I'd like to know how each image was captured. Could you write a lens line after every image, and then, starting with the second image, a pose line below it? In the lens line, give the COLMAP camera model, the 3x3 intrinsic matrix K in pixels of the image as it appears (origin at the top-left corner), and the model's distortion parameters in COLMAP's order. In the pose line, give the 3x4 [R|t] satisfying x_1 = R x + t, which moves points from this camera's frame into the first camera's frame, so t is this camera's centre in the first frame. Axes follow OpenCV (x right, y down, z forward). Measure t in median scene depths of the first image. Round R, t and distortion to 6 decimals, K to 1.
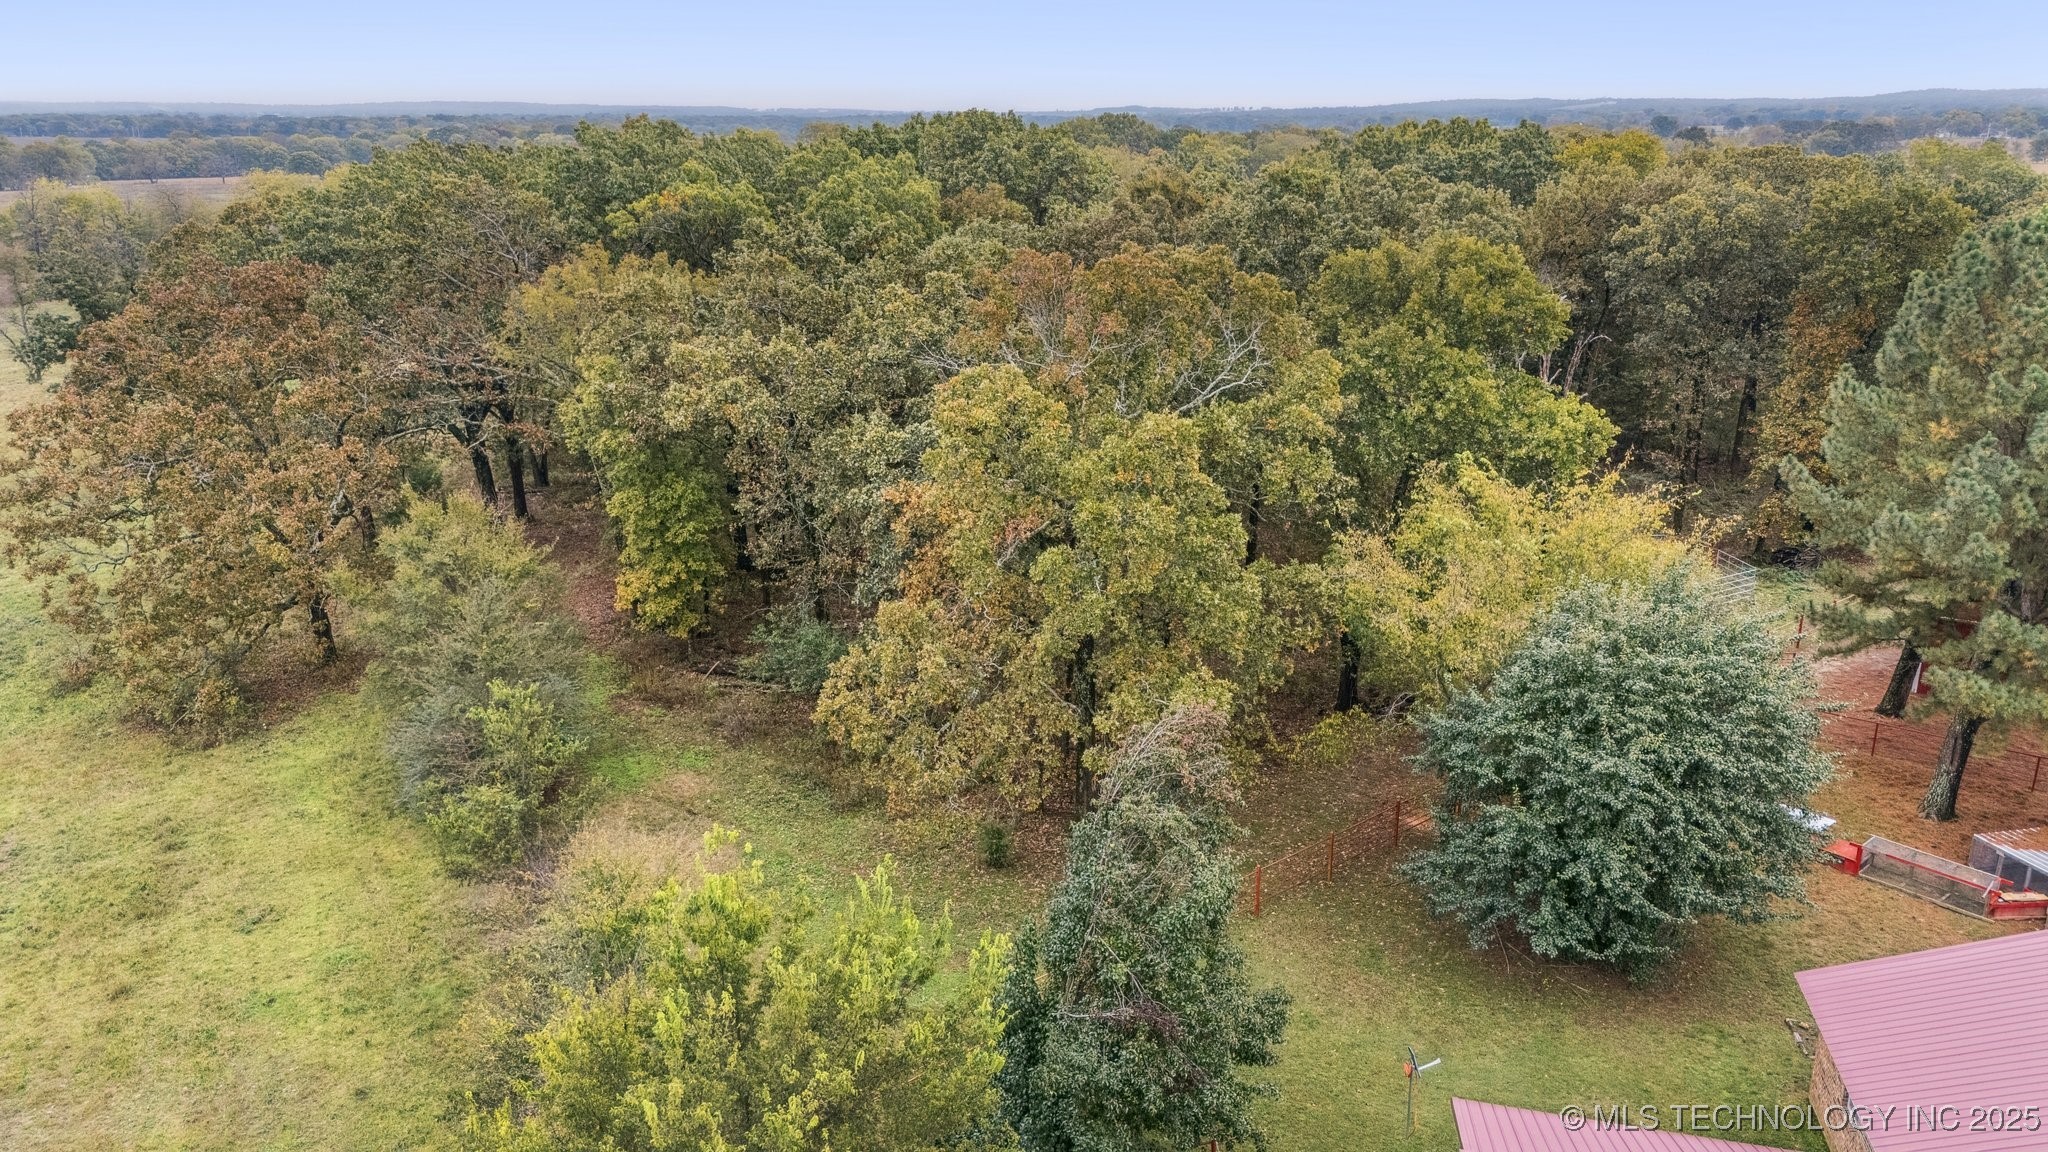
lens RADIAL K [[1527.5, 0, 1022.1], [0, 1527.5, 576.7], [0, 0, 1]] dist [0.063455, -0.041854]
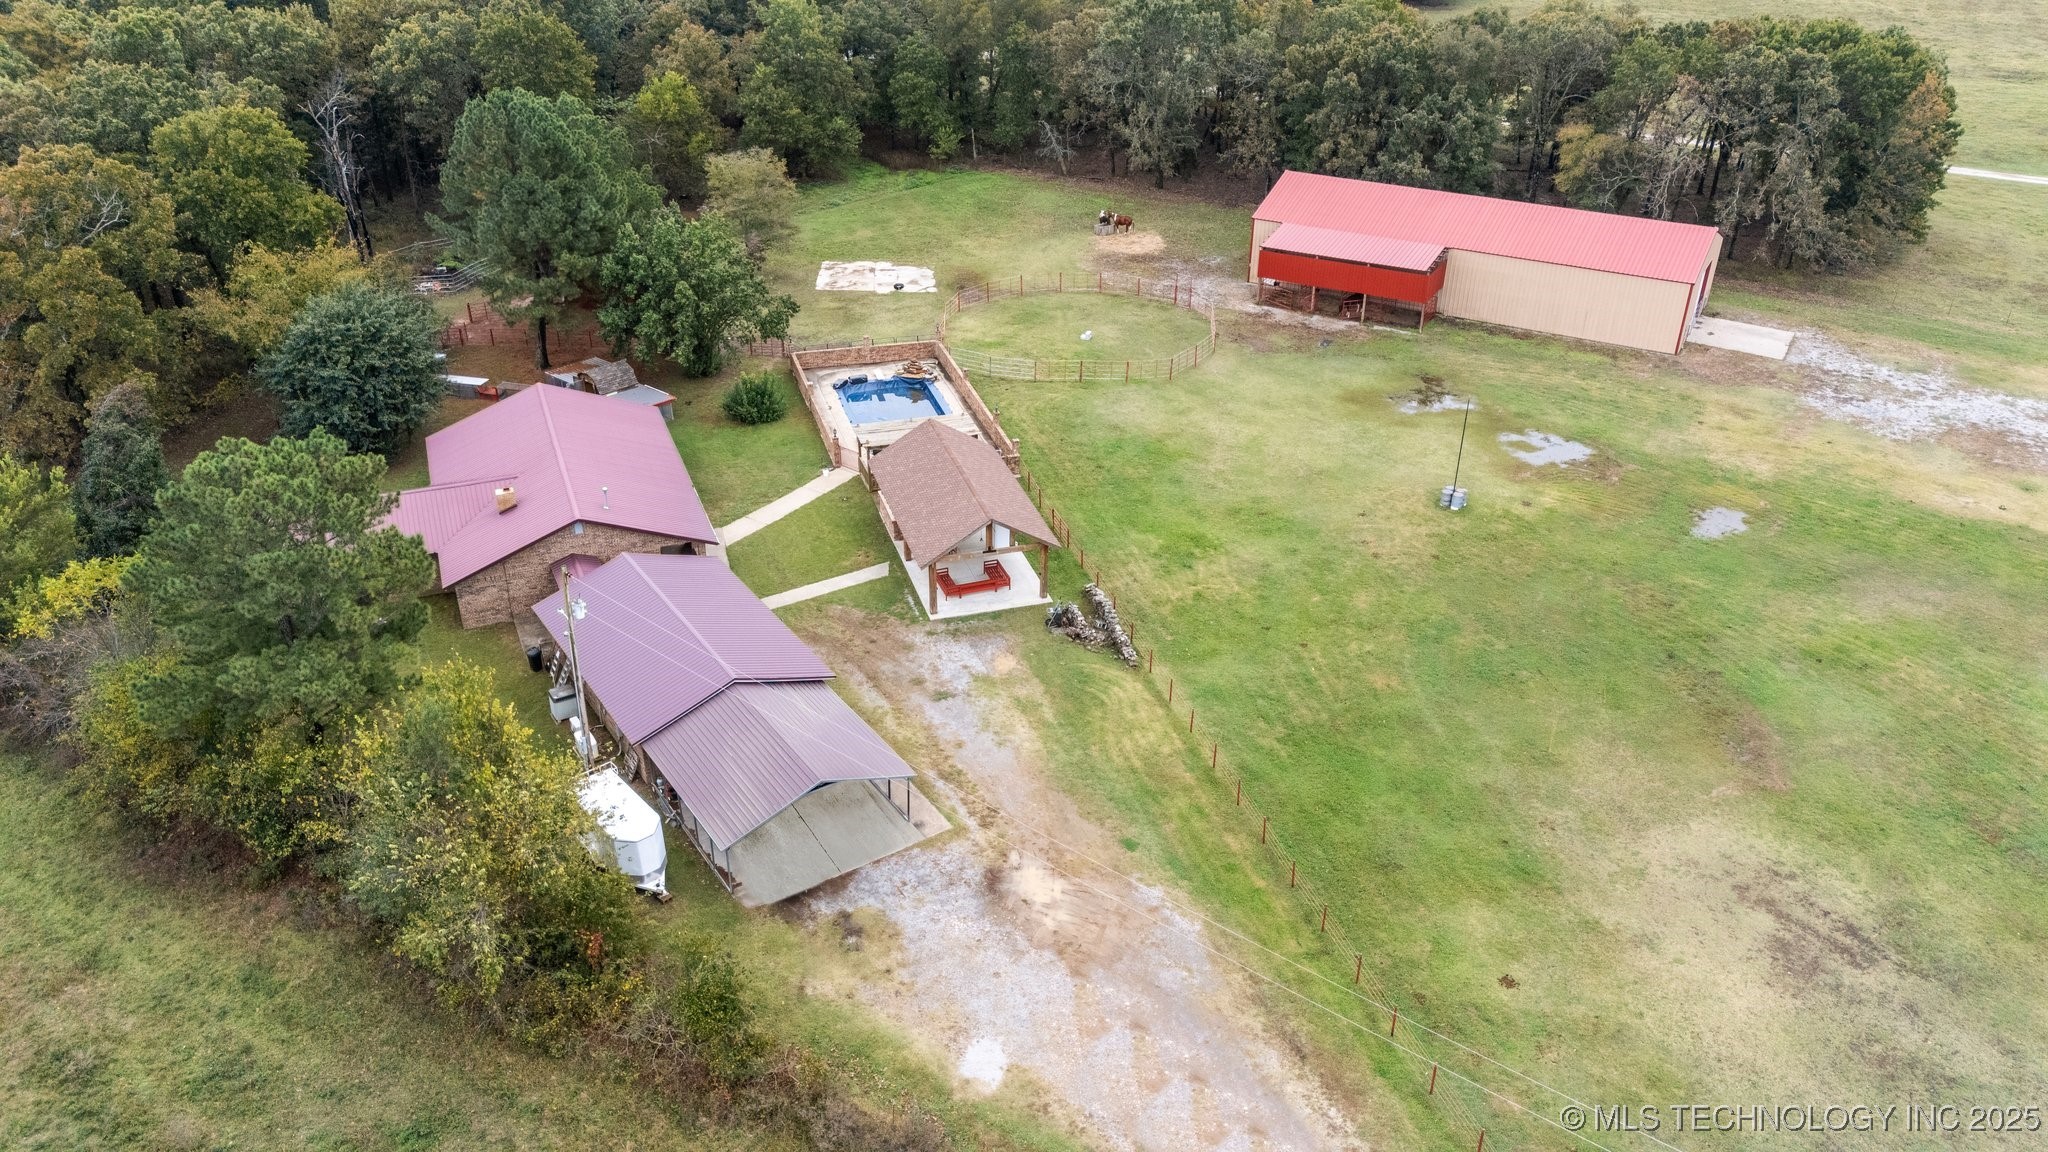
lens RADIAL K [[1527.5, 0, 1022.2], [0, 1527.5, 576.1], [0, 0, 1]] dist [0.063455, -0.041854]
pose [[0.822210, -0.275490, 0.498073, -0.019982], [0.160765, 0.951835, 0.261083, -0.028759], [-0.546009, -0.134593, 0.826897, -1.388999]]
